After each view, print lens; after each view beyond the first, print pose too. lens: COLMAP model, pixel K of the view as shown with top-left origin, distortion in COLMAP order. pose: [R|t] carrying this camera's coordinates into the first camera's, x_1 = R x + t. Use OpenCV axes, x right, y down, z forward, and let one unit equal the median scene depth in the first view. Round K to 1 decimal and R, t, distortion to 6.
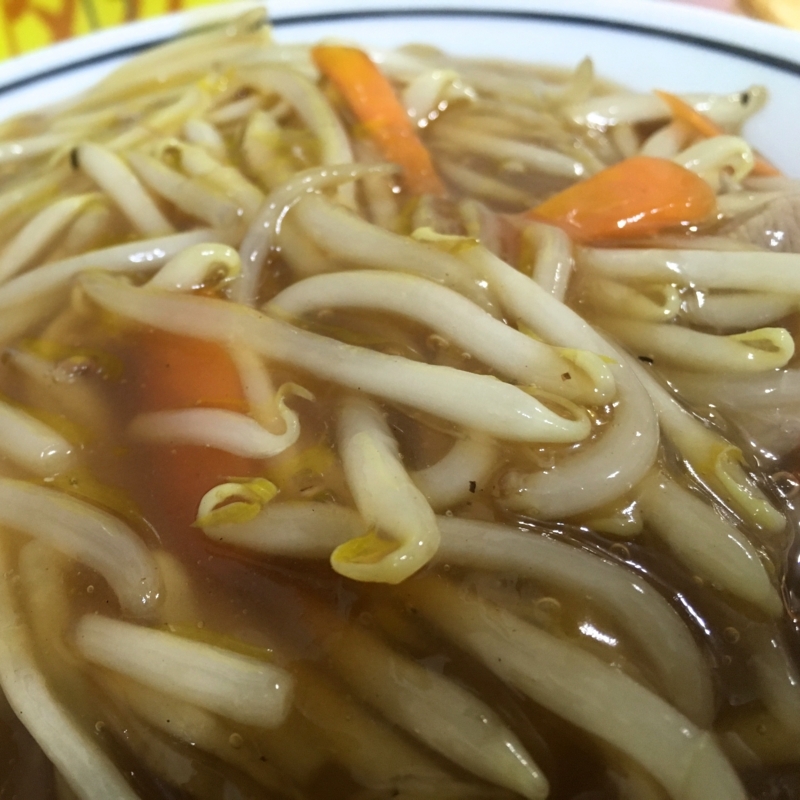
lens RADIAL K [[1161.9, 0, 400.0], [0, 1161.9, 400.0], [0, 0, 1]] dist [0.130537, -0.048598]
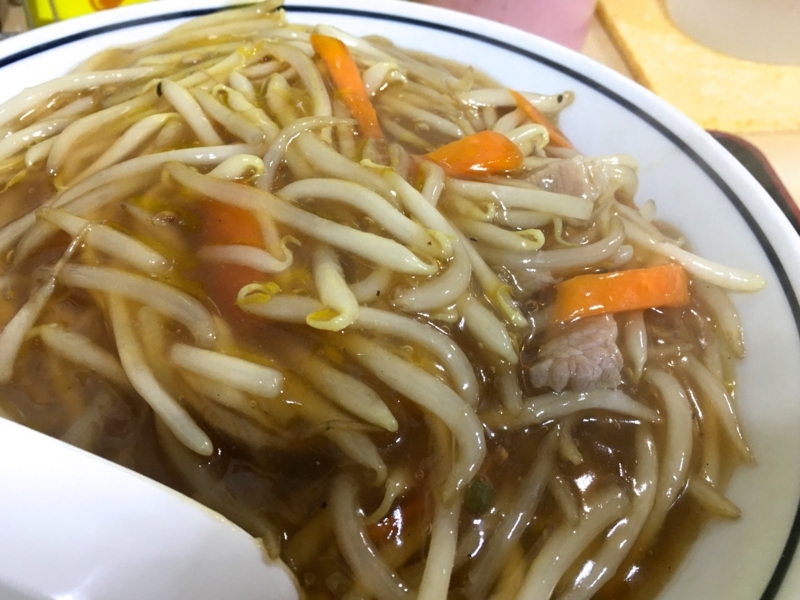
lens RADIAL K [[708.3, 0, 400.0], [0, 708.3, 300.0], [0, 0, 1]] dist [0.111828, -0.158824]
pose [[0.993466, 0.083456, 0.077842, 0.002947], [-0.087753, 0.994704, 0.053510, 0.010091], [-0.072964, -0.059991, 0.995529, -0.142833]]
